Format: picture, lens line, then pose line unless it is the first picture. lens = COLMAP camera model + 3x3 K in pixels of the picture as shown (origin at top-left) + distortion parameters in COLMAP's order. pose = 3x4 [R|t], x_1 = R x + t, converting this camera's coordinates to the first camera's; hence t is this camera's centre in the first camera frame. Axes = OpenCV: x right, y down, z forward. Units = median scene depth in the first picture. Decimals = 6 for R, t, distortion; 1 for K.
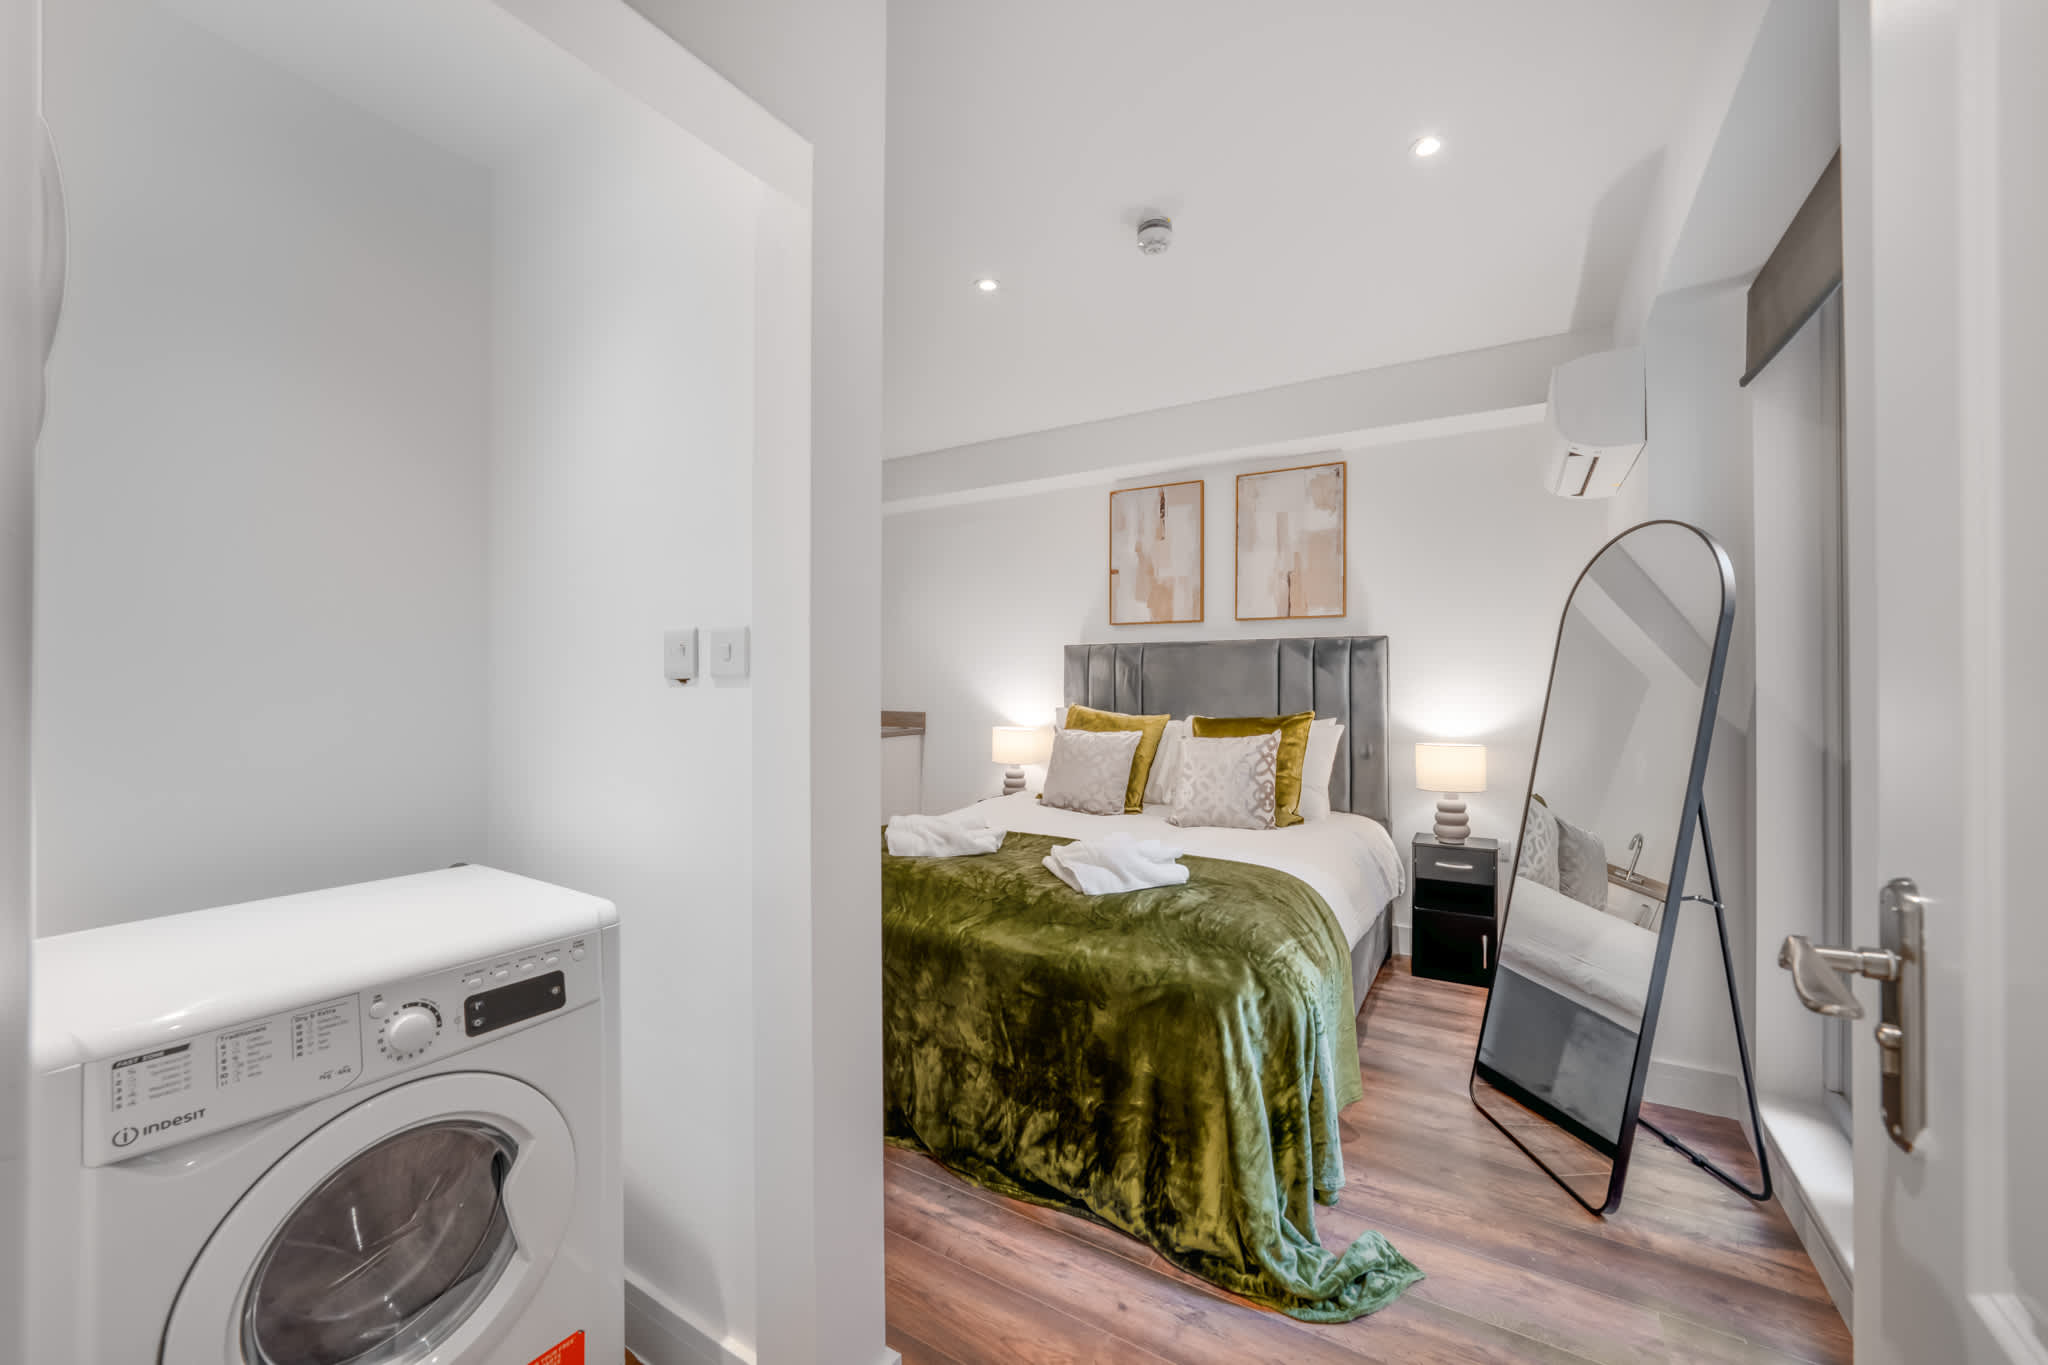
lens RADIAL K [[791.0, 0, 1027.9], [0, 791.0, 677.3], [0, 0, 1]] dist [-0.015353, 0.000193]
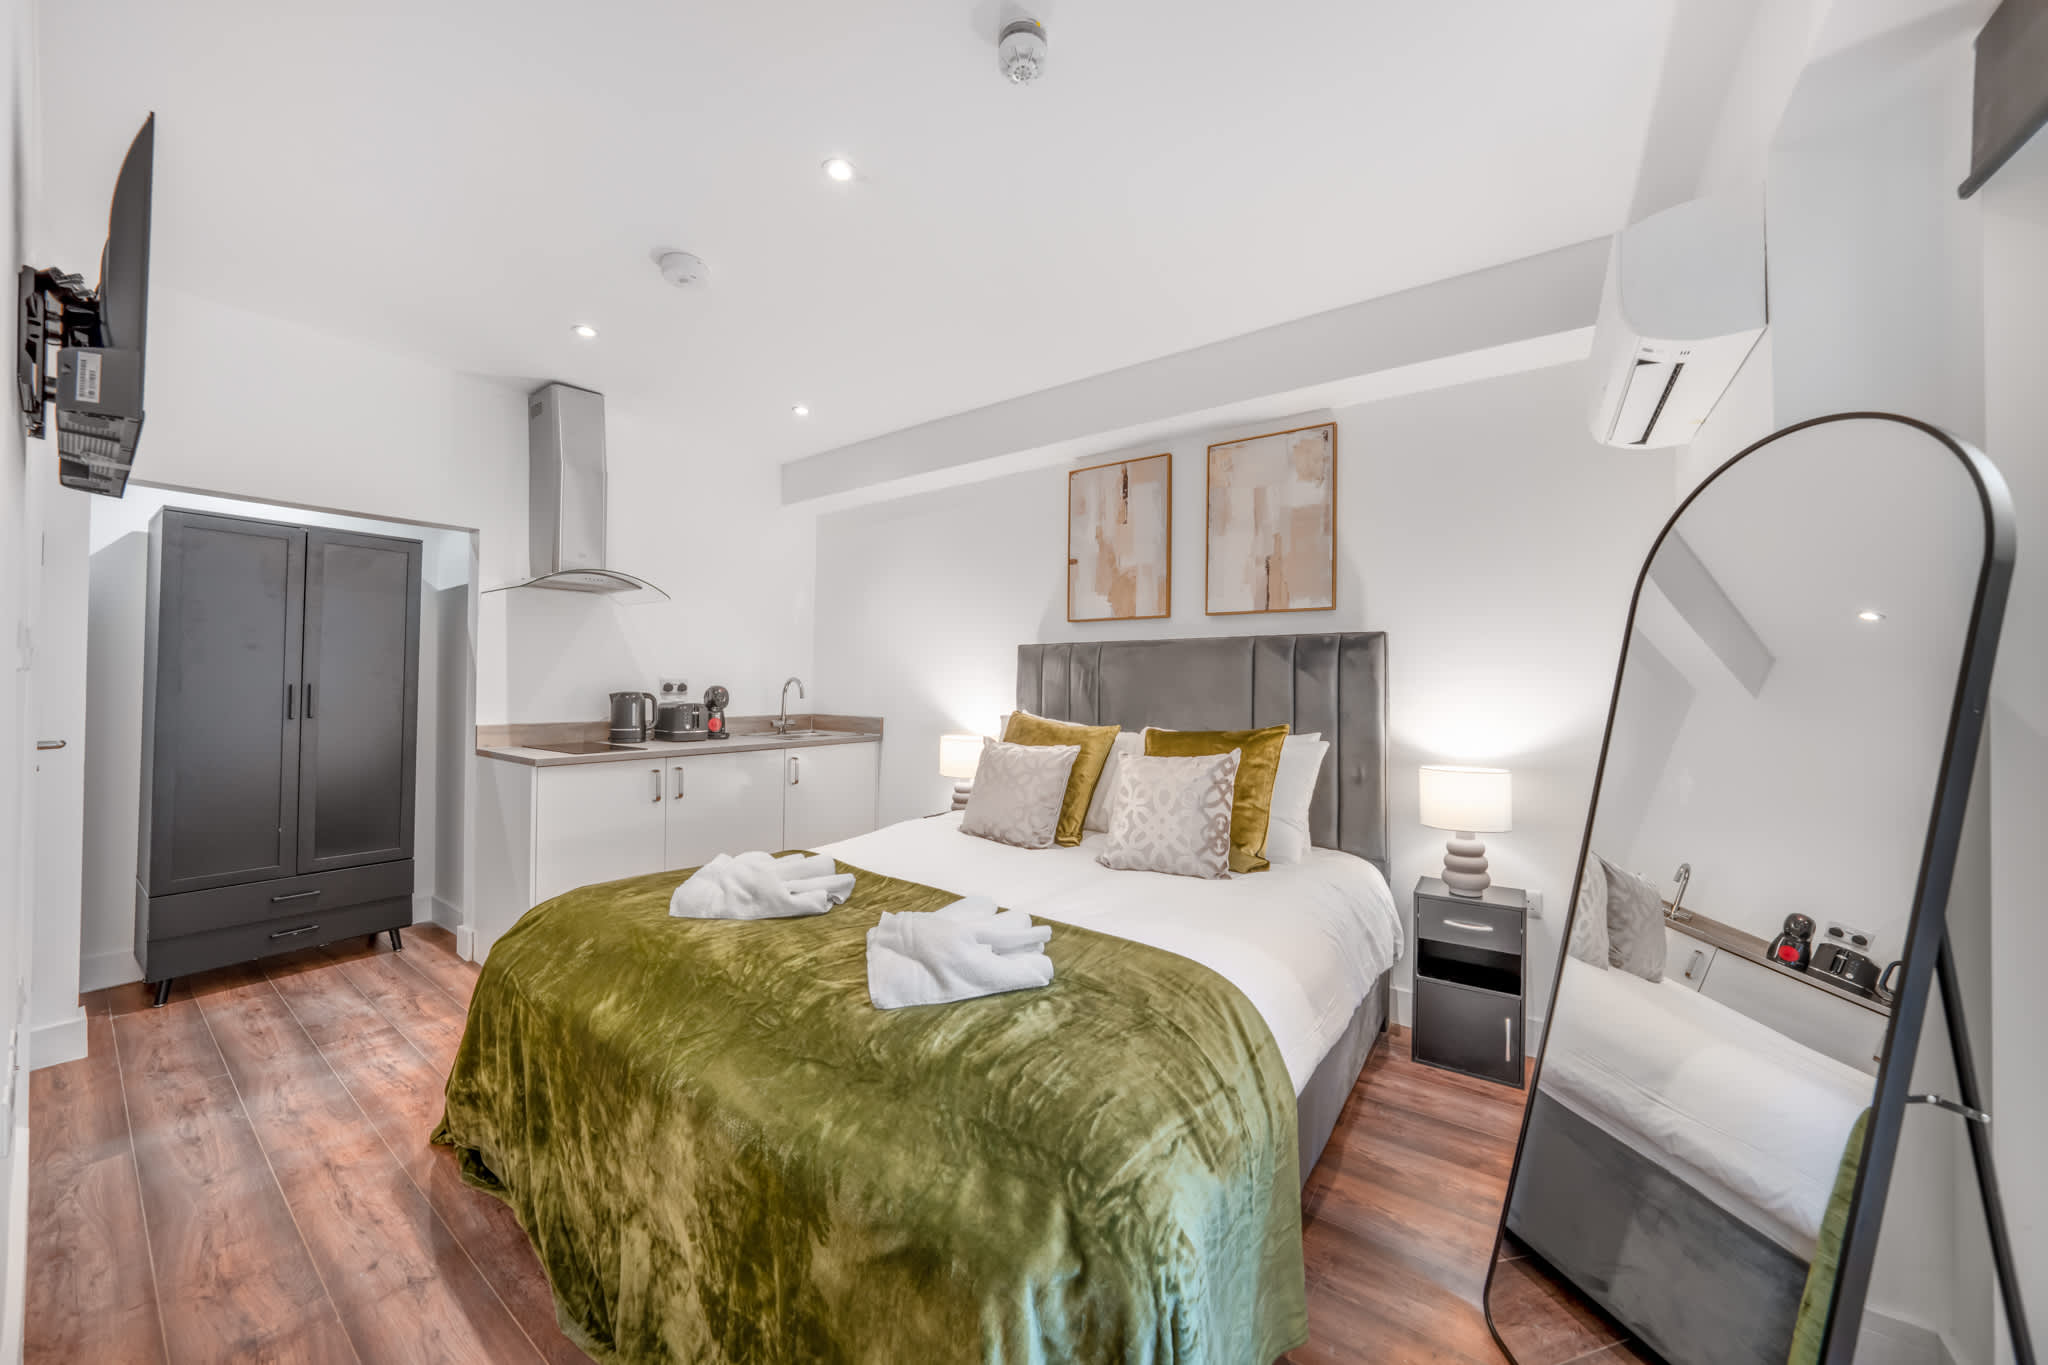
lens RADIAL K [[712.9, 0, 1027.1], [0, 712.9, 676.8], [0, 0, 1]] dist [-0.028259, 0.005398]
pose [[0.997438, 0.007405, -0.071151, 0.154269], [-0.008022, 0.999933, -0.008389, 0.002841], [0.071084, 0.008939, 0.997430, 0.272966]]
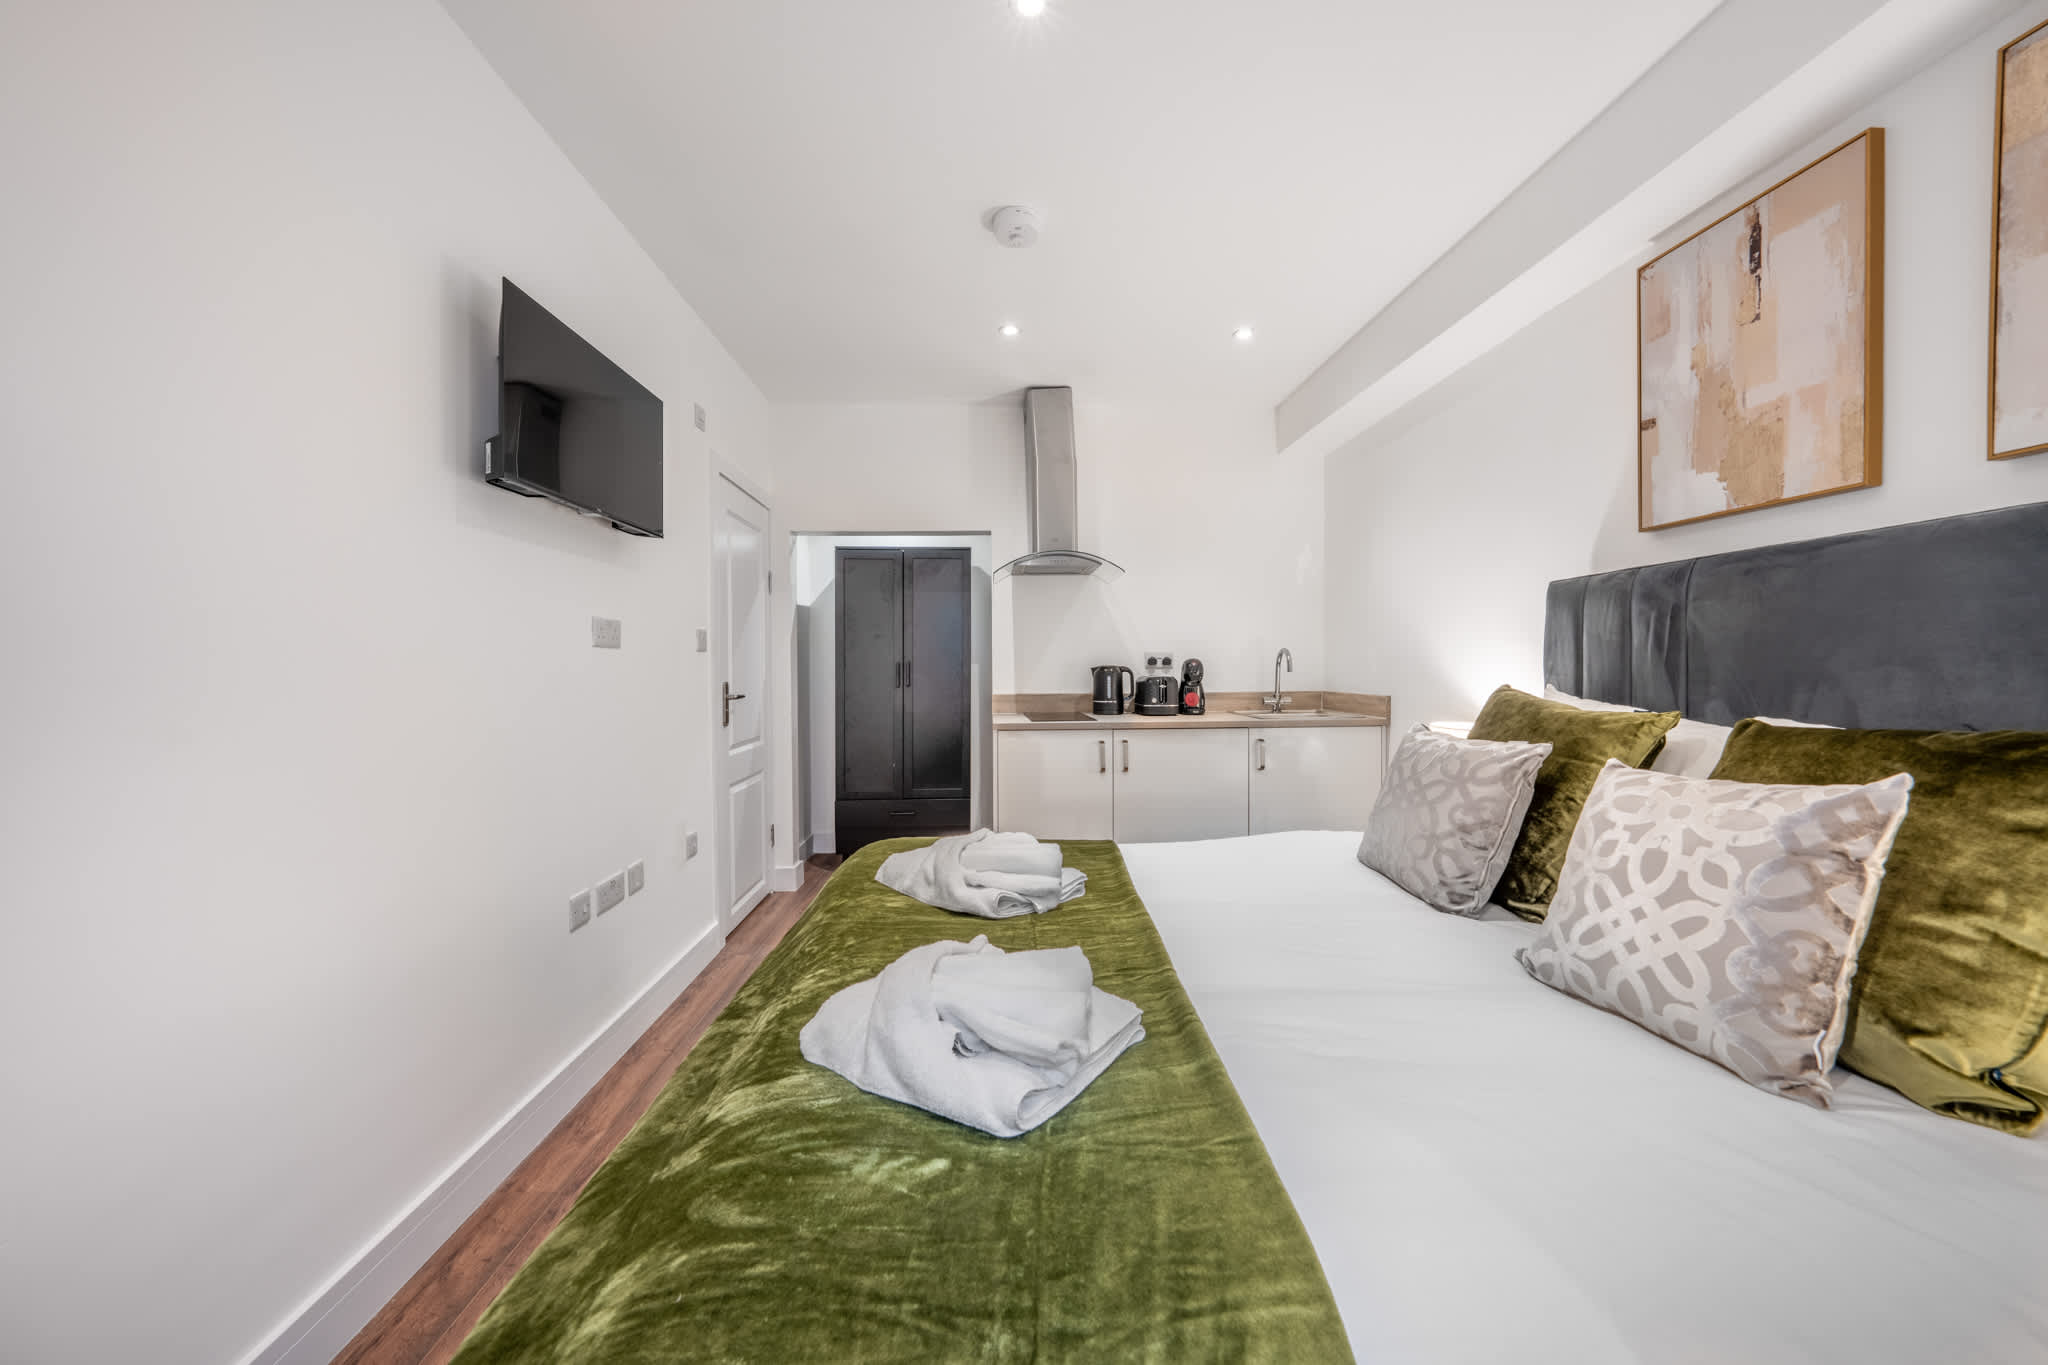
lens RADIAL K [[712.9, 0, 1027.1], [0, 712.9, 676.8], [0, 0, 1]] dist [-0.028259, 0.005398]
pose [[0.565540, 0.006947, -0.824692, 0.336093], [0.009002, 0.999853, 0.014595, 0.021835], [0.824672, -0.015678, 0.565394, 0.563709]]
